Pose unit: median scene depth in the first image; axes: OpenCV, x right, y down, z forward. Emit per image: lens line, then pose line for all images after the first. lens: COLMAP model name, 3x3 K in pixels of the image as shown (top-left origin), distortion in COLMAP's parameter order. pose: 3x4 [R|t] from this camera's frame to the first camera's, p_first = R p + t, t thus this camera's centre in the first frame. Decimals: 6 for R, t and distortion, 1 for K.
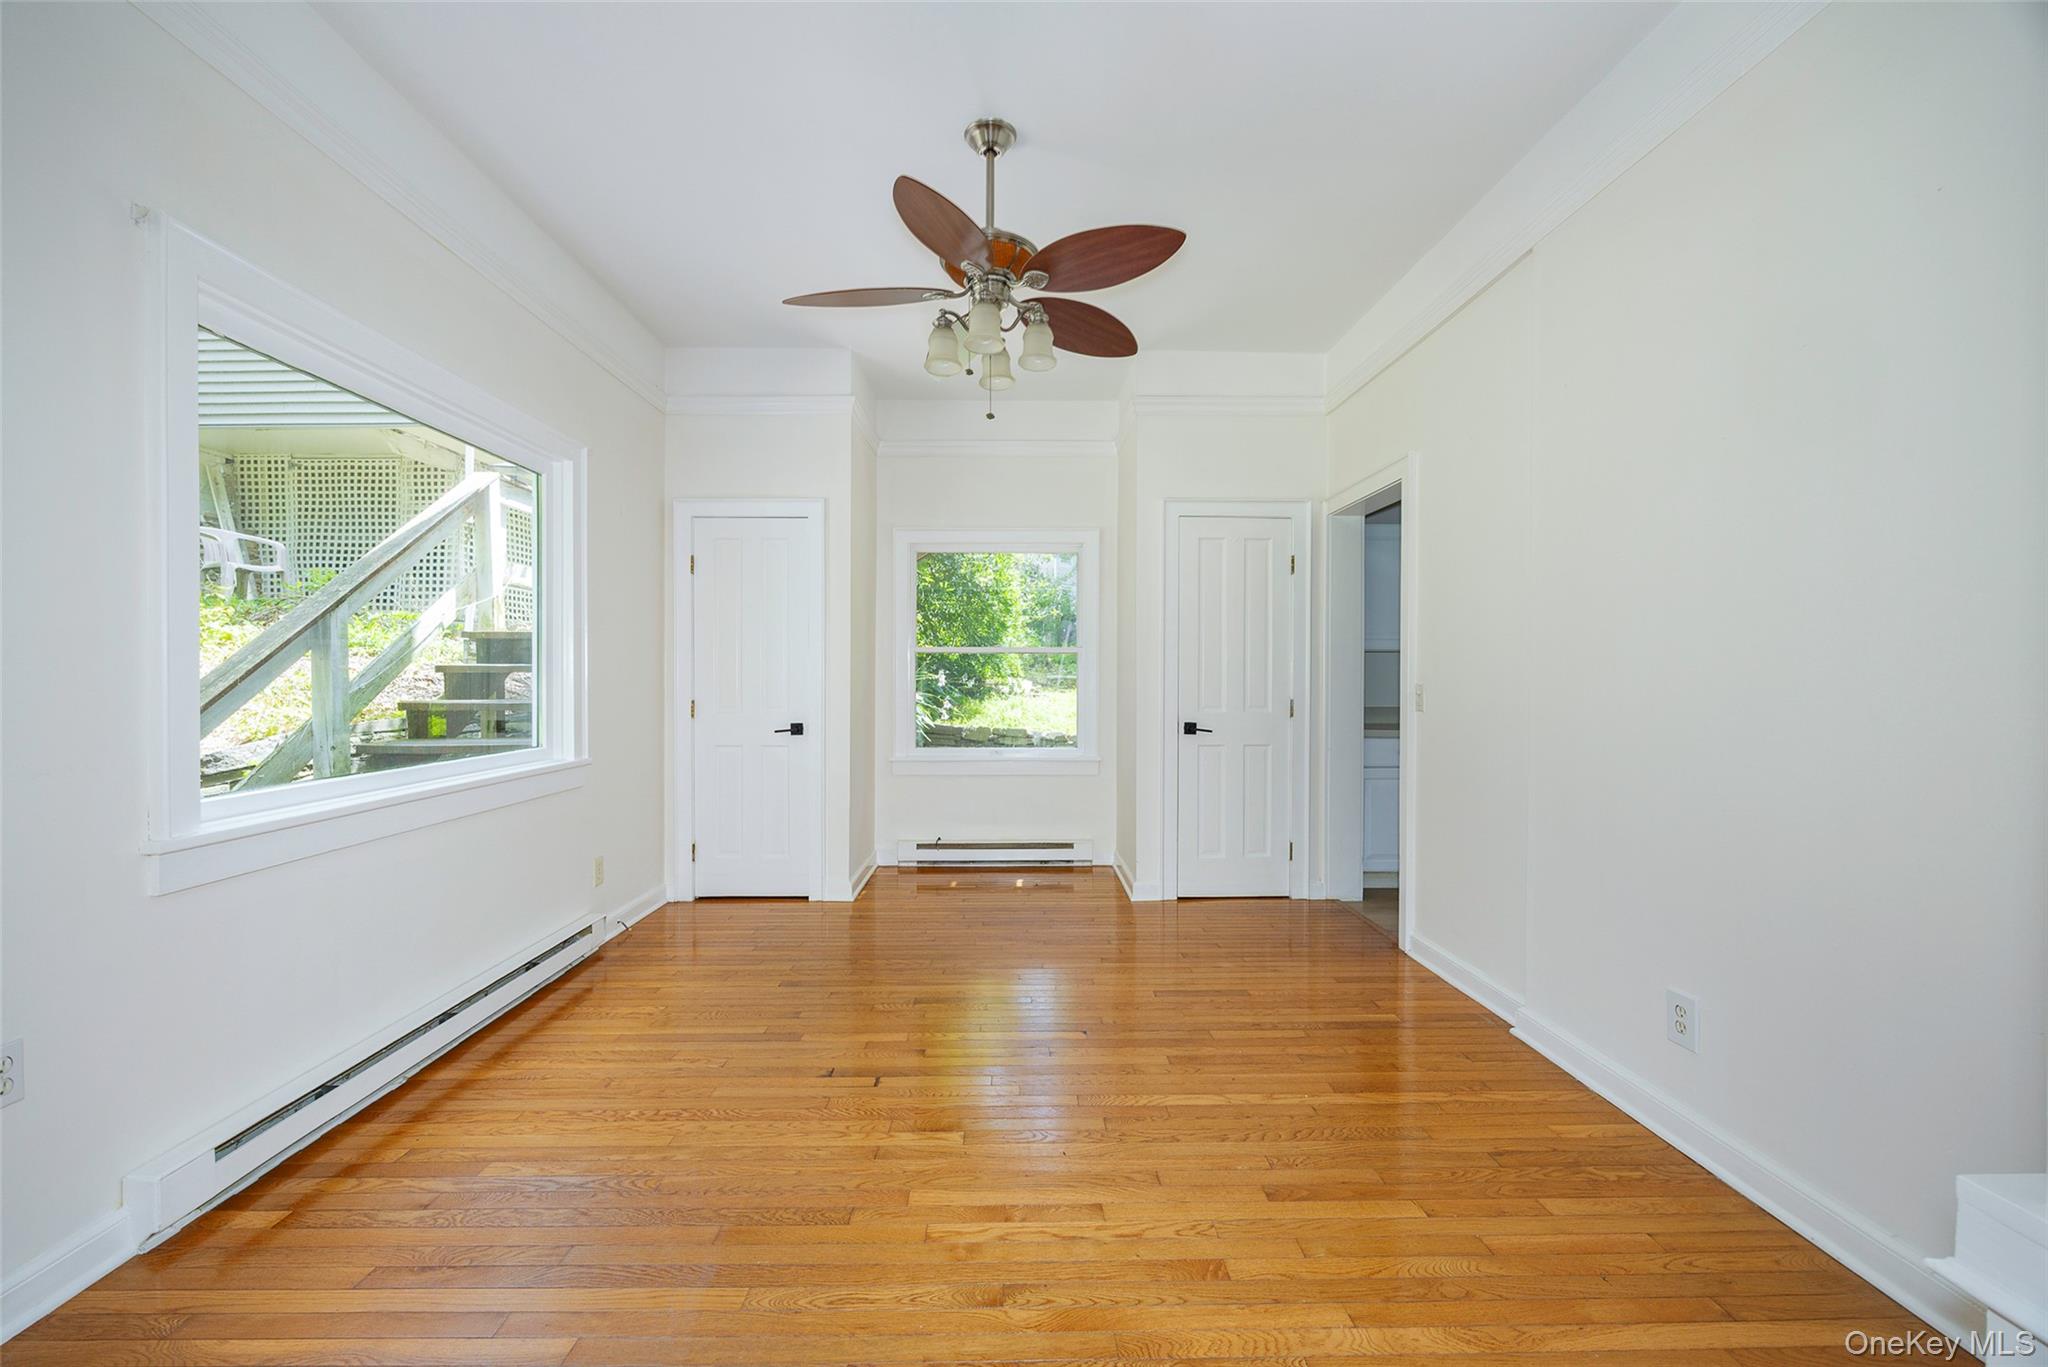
lens RADIAL K [[820.8, 0, 1024.0], [0, 820.8, 683.5], [0, 0, 1]] dist [0.000199, -0.000001]
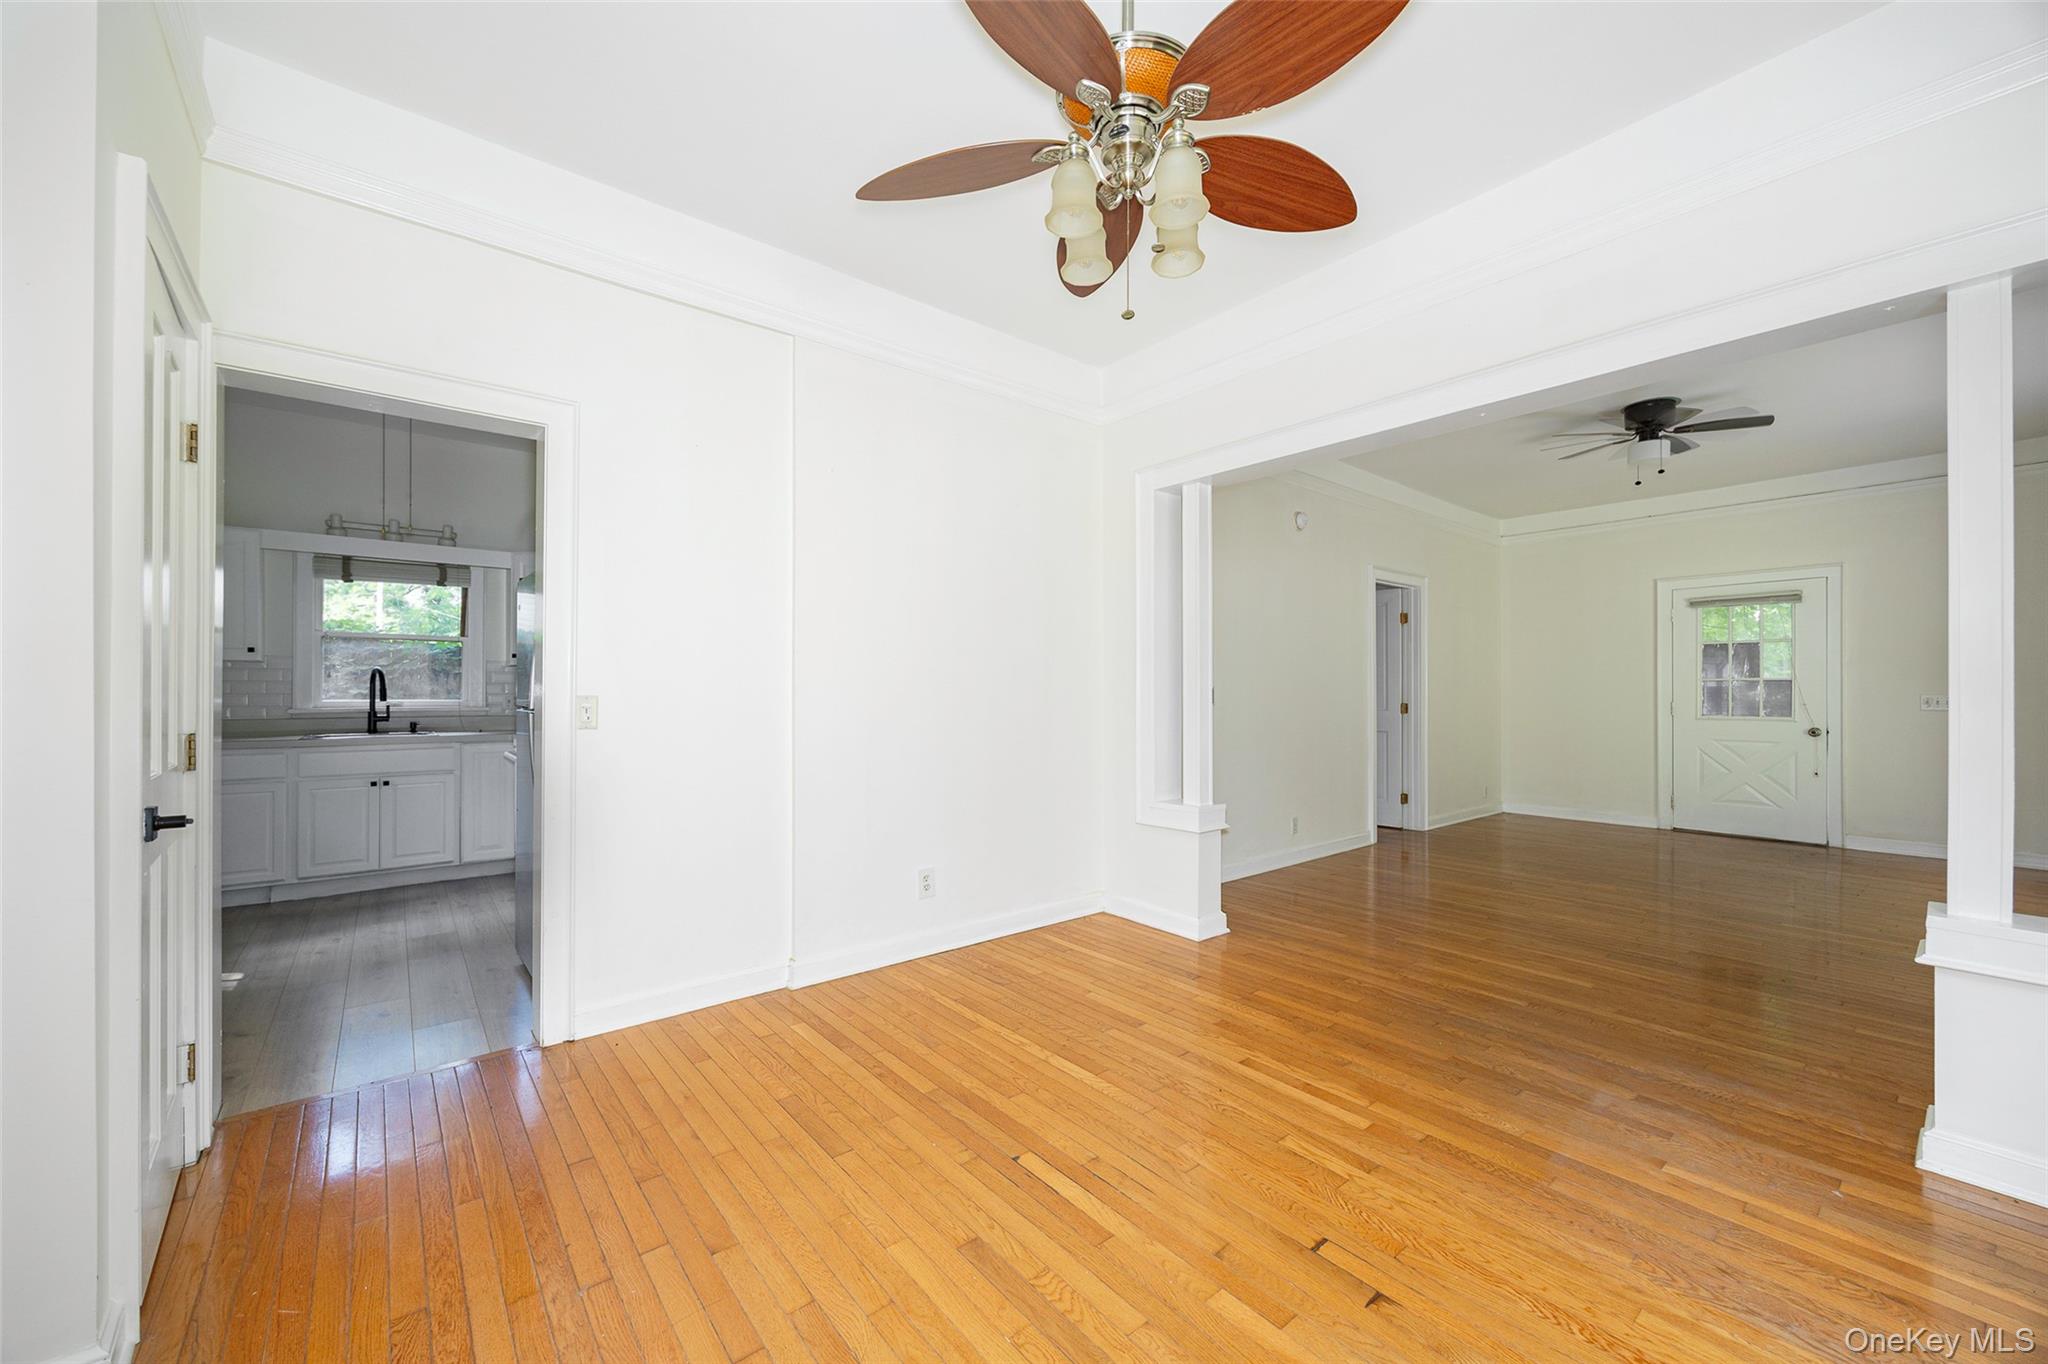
lens RADIAL K [[787.8, 0, 1024.0], [0, 787.8, 682.0], [0, 0, 1]] dist [0.000971, 0.000016]
pose [[-0.625606, 0.011904, 0.780048, -0.620631], [0.008703, 0.999928, -0.008279, -0.003586], [-0.780090, 0.001609, -0.625665, 1.803354]]
